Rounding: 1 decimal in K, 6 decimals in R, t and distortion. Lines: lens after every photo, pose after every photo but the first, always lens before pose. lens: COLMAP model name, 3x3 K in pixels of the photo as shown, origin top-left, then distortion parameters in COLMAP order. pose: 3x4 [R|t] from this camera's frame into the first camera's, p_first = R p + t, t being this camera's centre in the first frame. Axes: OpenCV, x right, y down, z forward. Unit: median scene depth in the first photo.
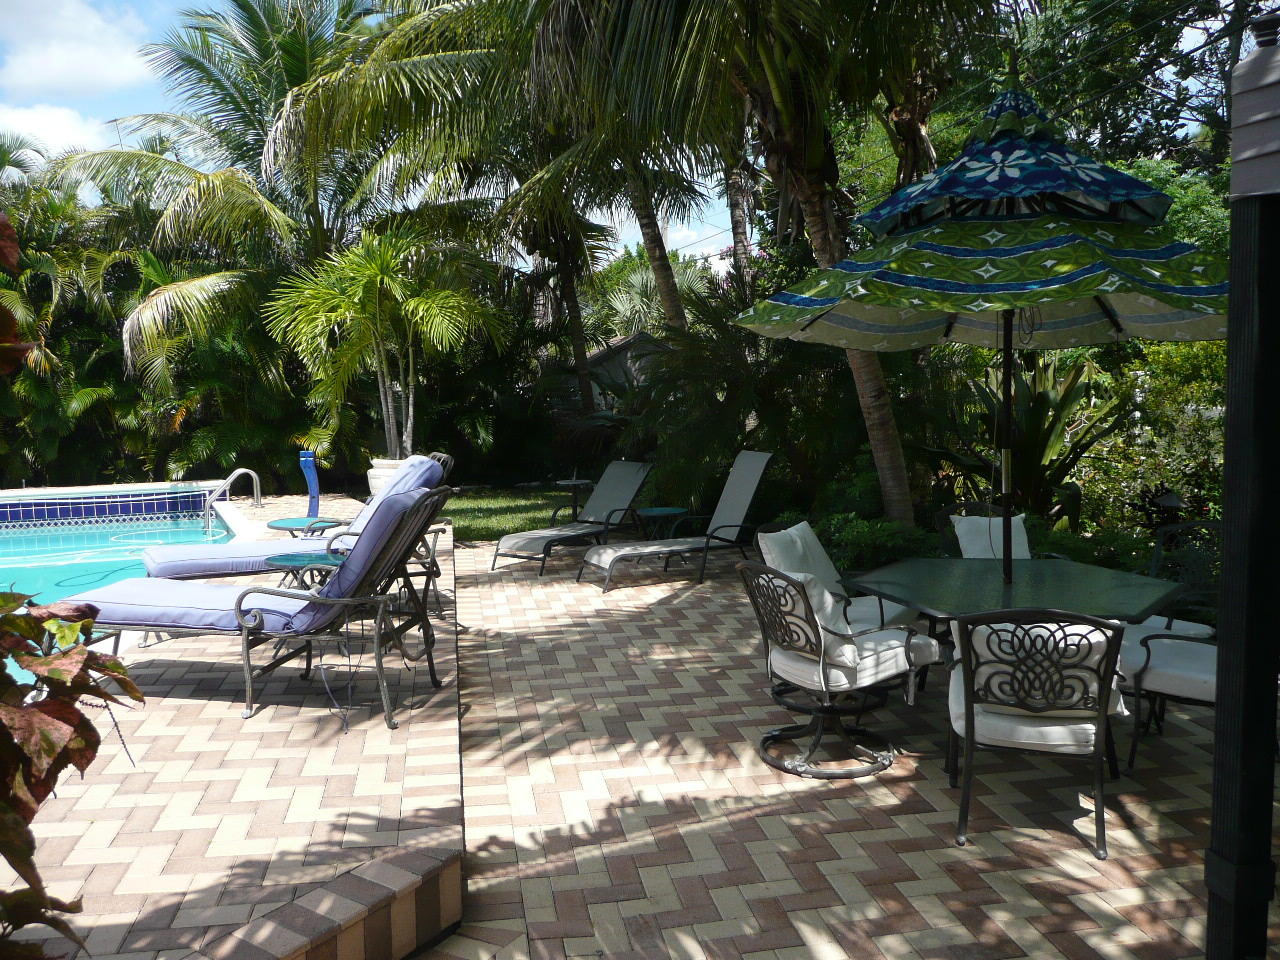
lens RADIAL K [[1075.3, 0, 645.4], [0, 1075.3, 480.3], [0, 0, 1]] dist [-0.028791, 0.020520]
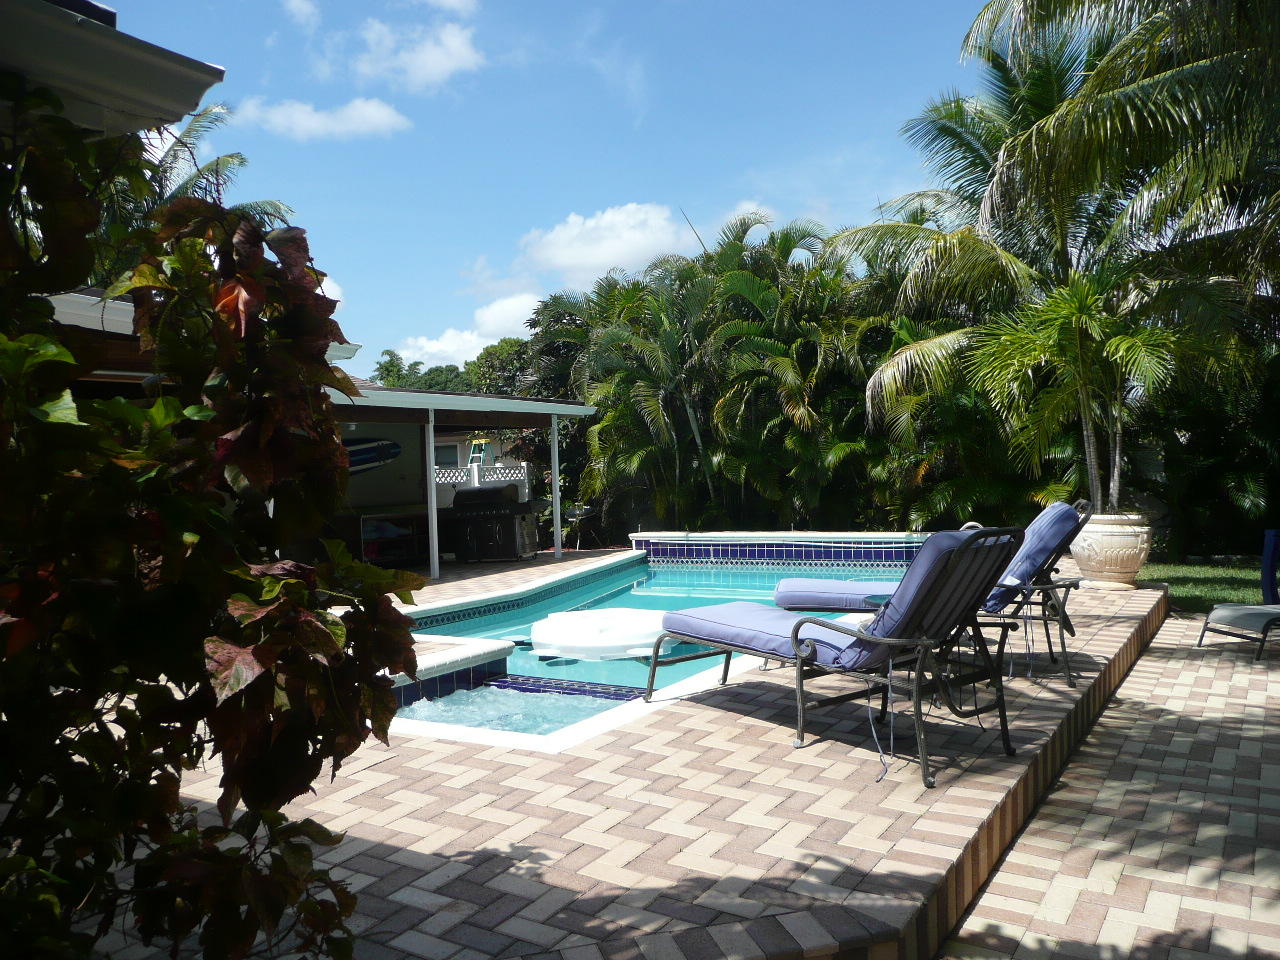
lens RADIAL K [[1075.3, 0, 645.4], [0, 1075.3, 480.3], [0, 0, 1]] dist [-0.028791, 0.020520]
pose [[0.752132, 0.018343, -0.658757, 0.053945], [-0.057258, 0.997651, -0.037595, 0.005653], [0.656520, 0.065996, 0.751416, 0.041564]]
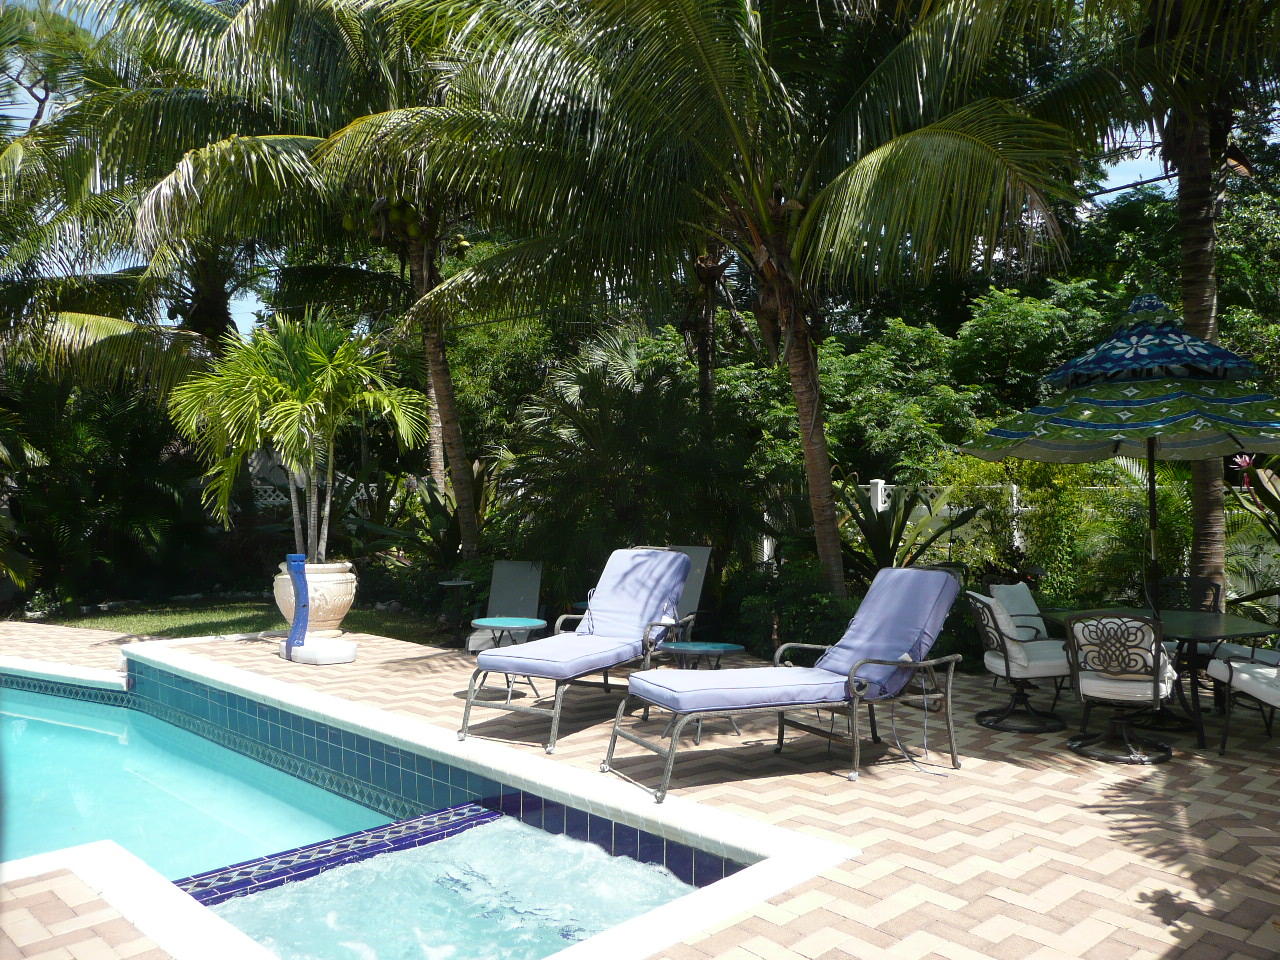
lens RADIAL K [[1075.3, 0, 645.4], [0, 1075.3, 480.3], [0, 0, 1]] dist [-0.028791, 0.020520]
pose [[0.827728, 0.013982, 0.560955, -0.357950], [0.041922, 0.995355, -0.086669, 0.000617], [-0.559561, 0.095254, 0.823297, 0.057221]]
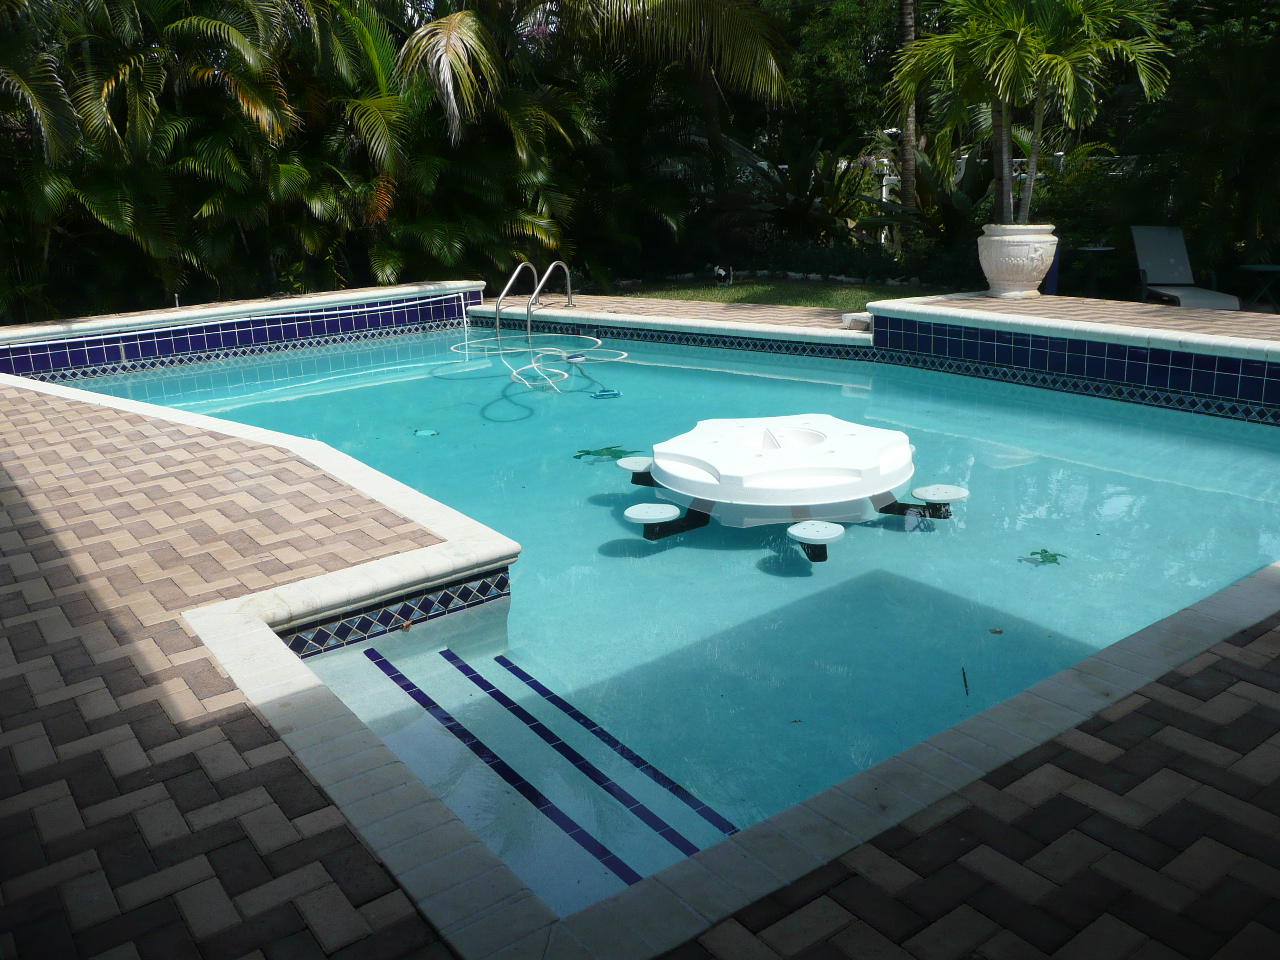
lens RADIAL K [[1075.3, 0, 645.4], [0, 1075.3, 480.3], [0, 0, 1]] dist [-0.028791, 0.020520]
pose [[0.903009, -0.121760, 0.412007, -0.657342], [0.050909, 0.982568, 0.178799, 0.011191], [-0.426595, -0.140482, 0.893466, 0.195940]]
